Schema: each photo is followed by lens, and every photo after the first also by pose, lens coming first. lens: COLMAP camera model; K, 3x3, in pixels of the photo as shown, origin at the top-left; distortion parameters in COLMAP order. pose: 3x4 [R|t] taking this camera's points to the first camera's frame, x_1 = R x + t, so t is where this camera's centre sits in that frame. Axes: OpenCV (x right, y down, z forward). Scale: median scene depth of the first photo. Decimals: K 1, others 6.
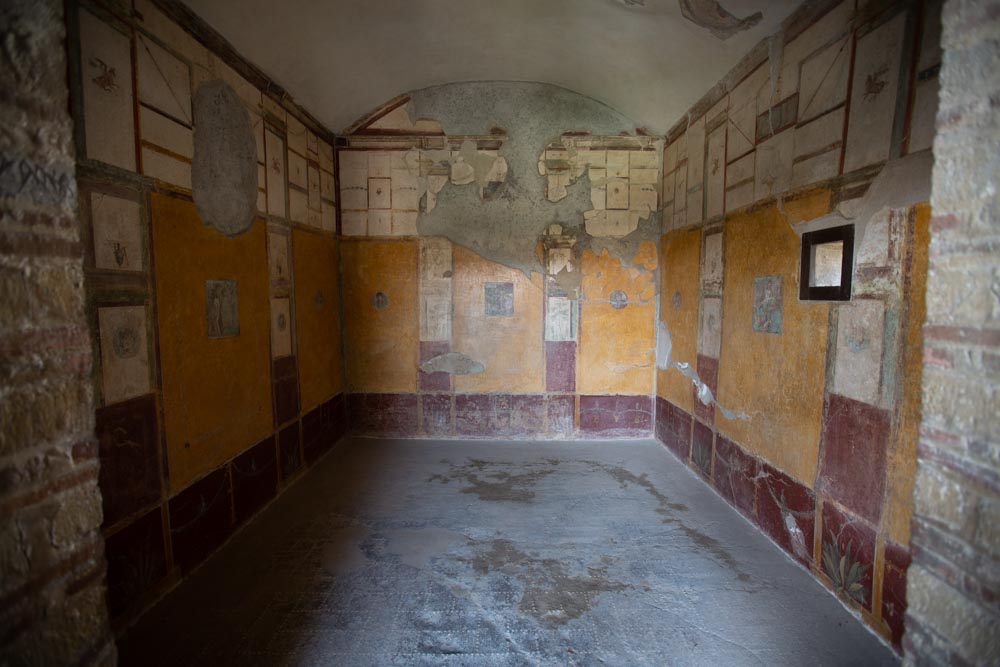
lens RADIAL K [[459.8, 0, 500.1], [0, 459.8, 333.8], [0, 0, 1]] dist [-0.036515, 0.010127]
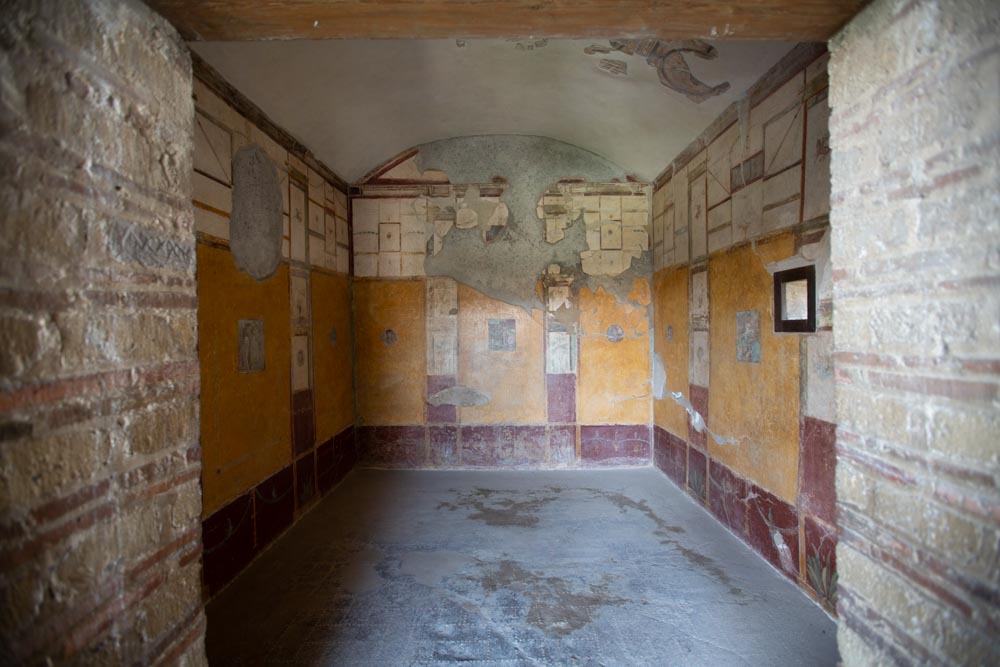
lens RADIAL K [[459.8, 0, 504.2], [0, 459.8, 325.2], [0, 0, 1]] dist [-0.036515, 0.010127]
pose [[0.999920, -0.010859, 0.006416, -0.006611], [0.011414, 0.995508, -0.093991, 0.005358], [-0.005366, 0.094057, 0.995552, -0.099932]]
